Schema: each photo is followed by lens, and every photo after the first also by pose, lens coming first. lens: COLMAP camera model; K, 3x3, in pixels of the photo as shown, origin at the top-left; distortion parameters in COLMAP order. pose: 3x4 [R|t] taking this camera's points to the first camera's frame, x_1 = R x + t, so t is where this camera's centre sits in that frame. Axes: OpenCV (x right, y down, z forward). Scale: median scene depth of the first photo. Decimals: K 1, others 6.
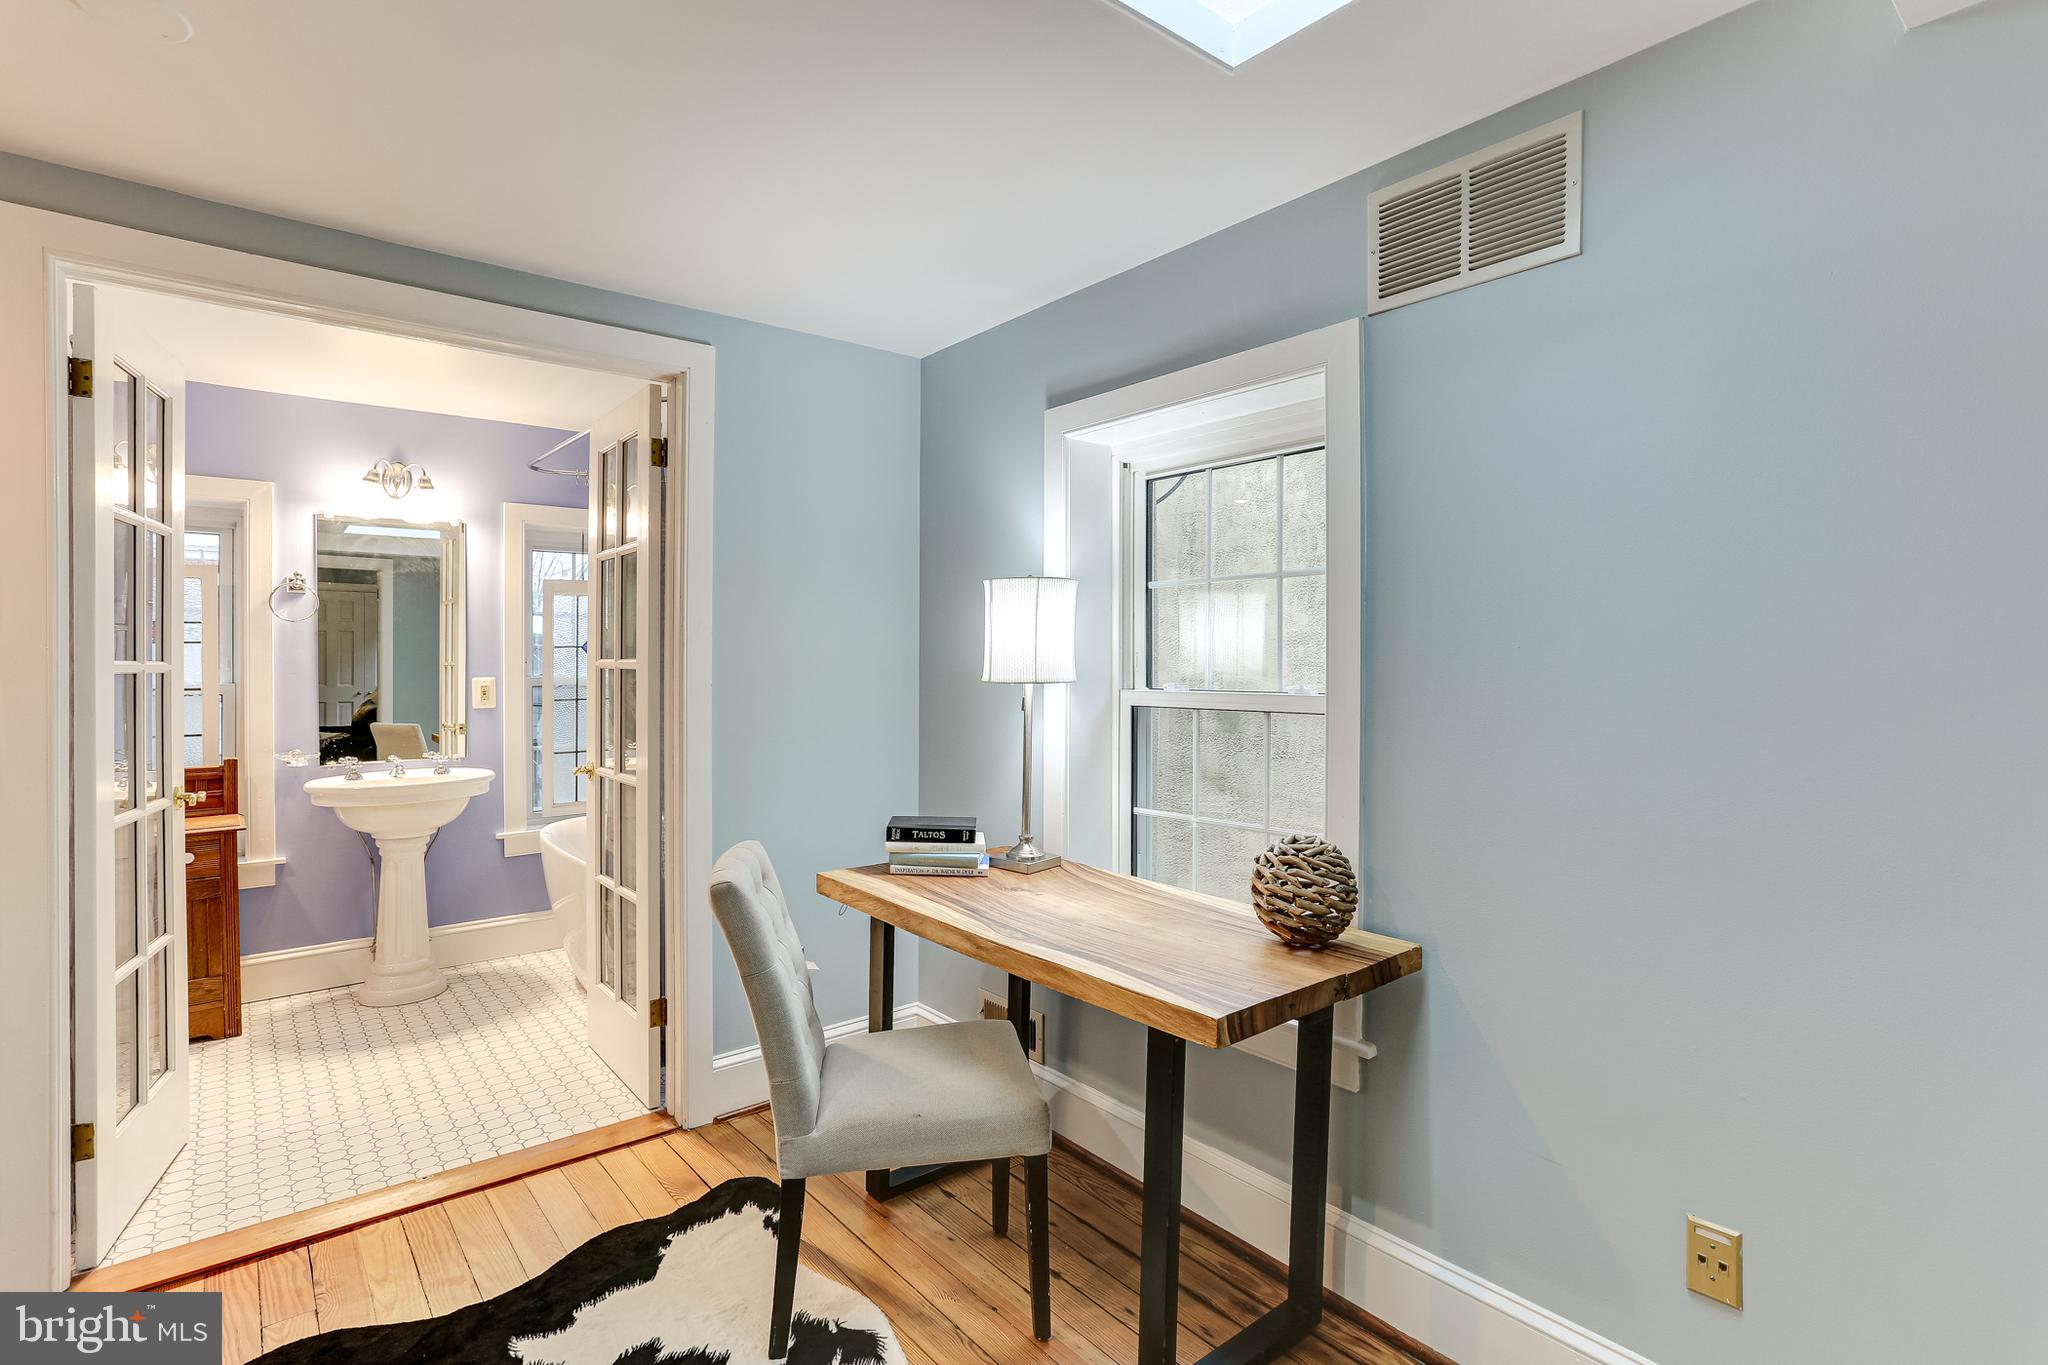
lens RADIAL K [[997.4, 0, 1017.4], [0, 997.4, 642.5], [0, 0, 1]] dist [-0.021275, -0.000092]
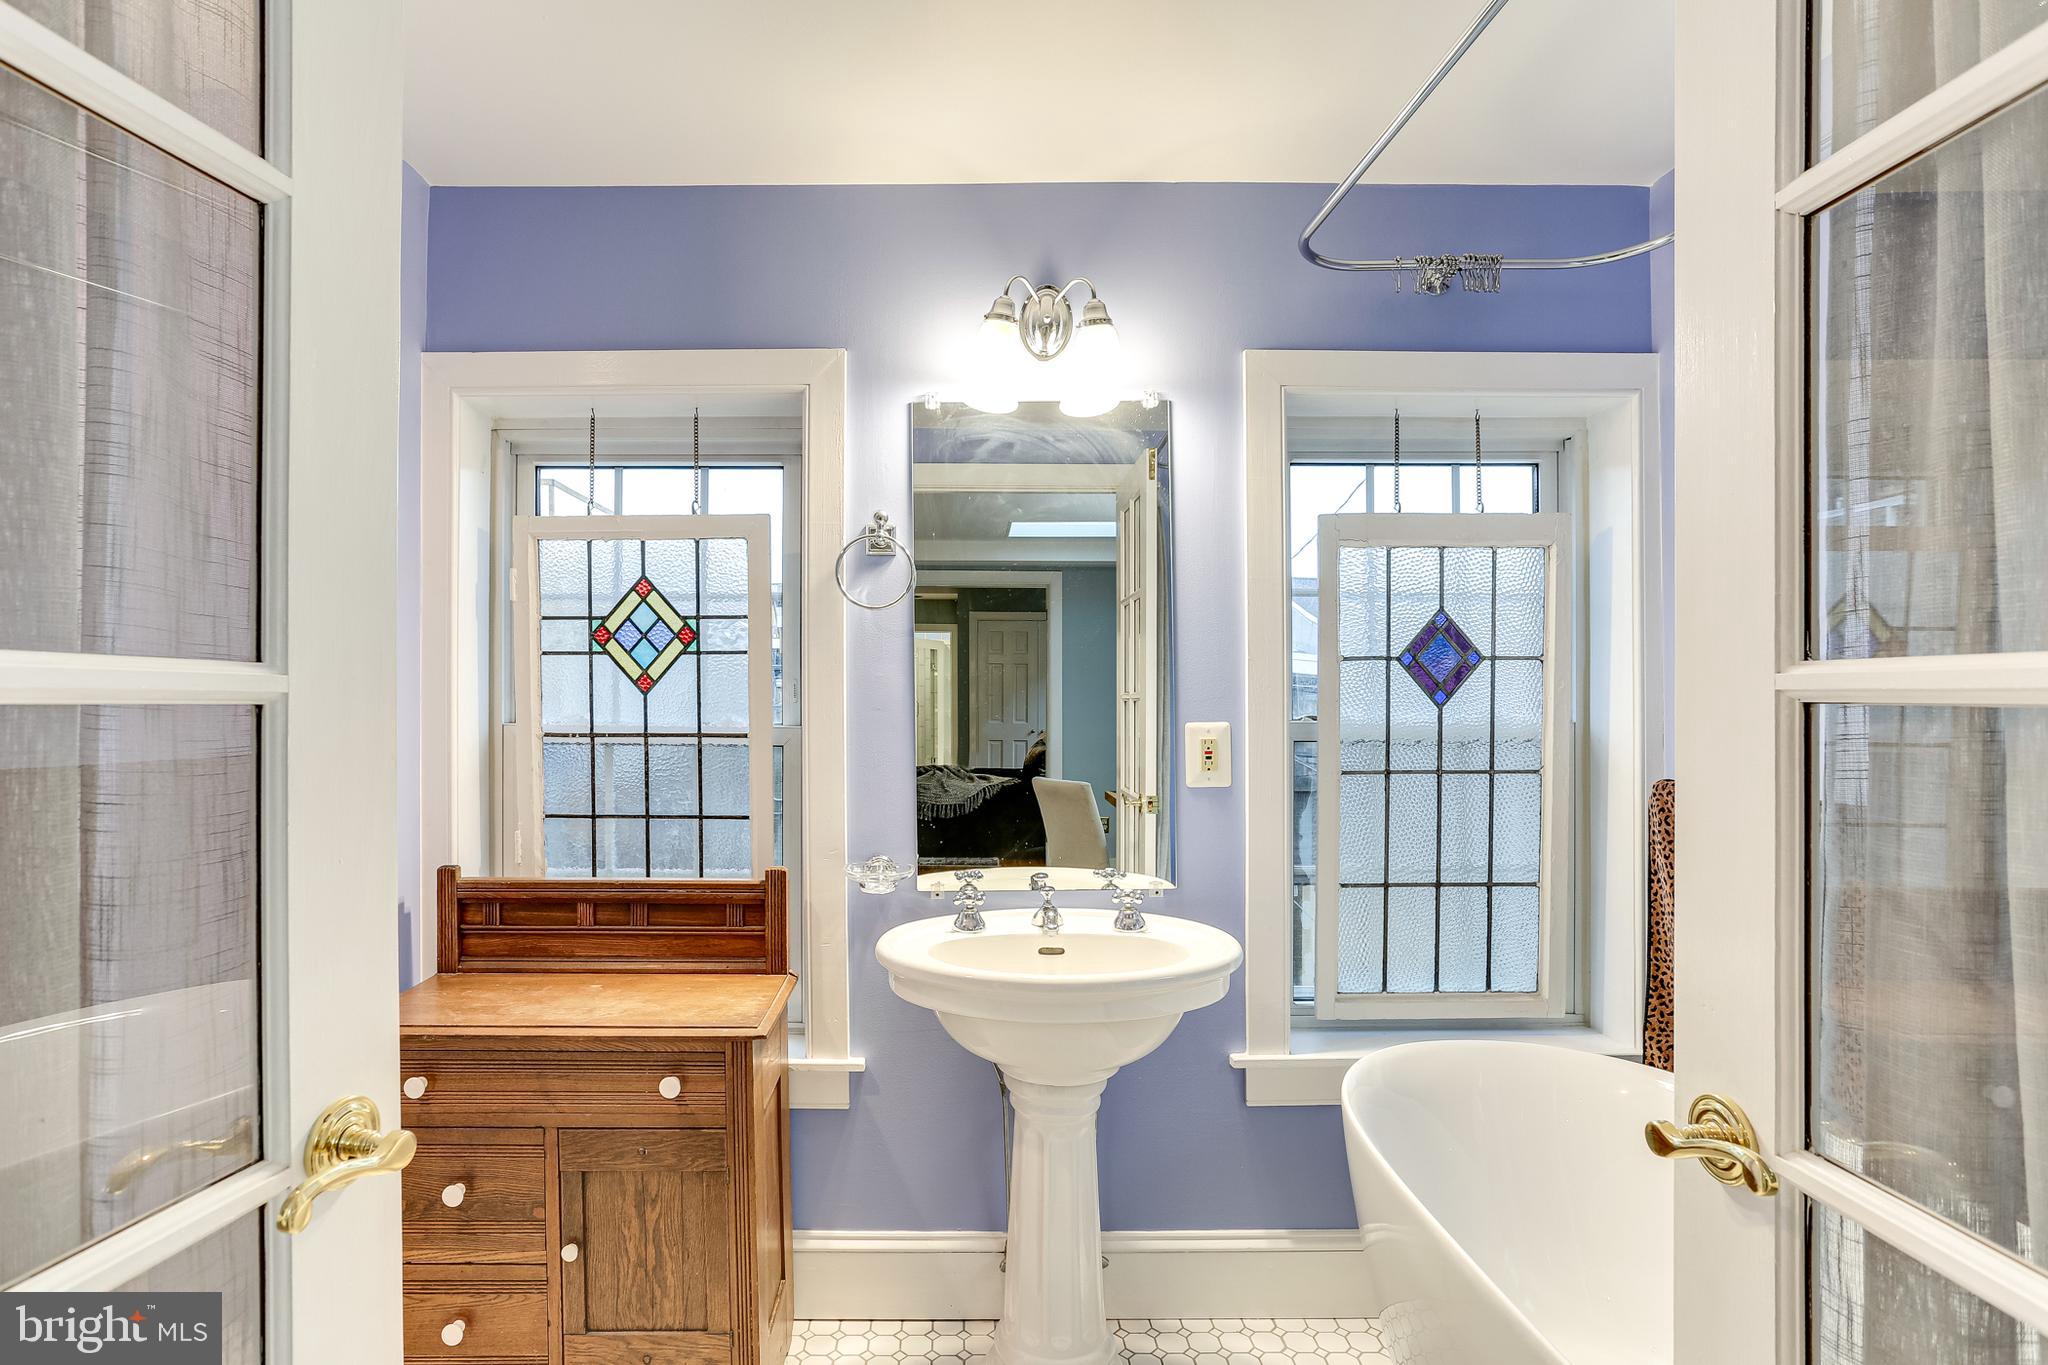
lens RADIAL K [[996.8, 0, 1011.4], [0, 996.8, 702.4], [0, 0, 1]] dist [-0.040856, 0.026073]
pose [[0.811236, 0.007580, -0.584669, -0.358480], [0.004679, 0.999800, 0.019454, 0.017375], [0.584700, -0.018518, 0.811038, 0.598001]]
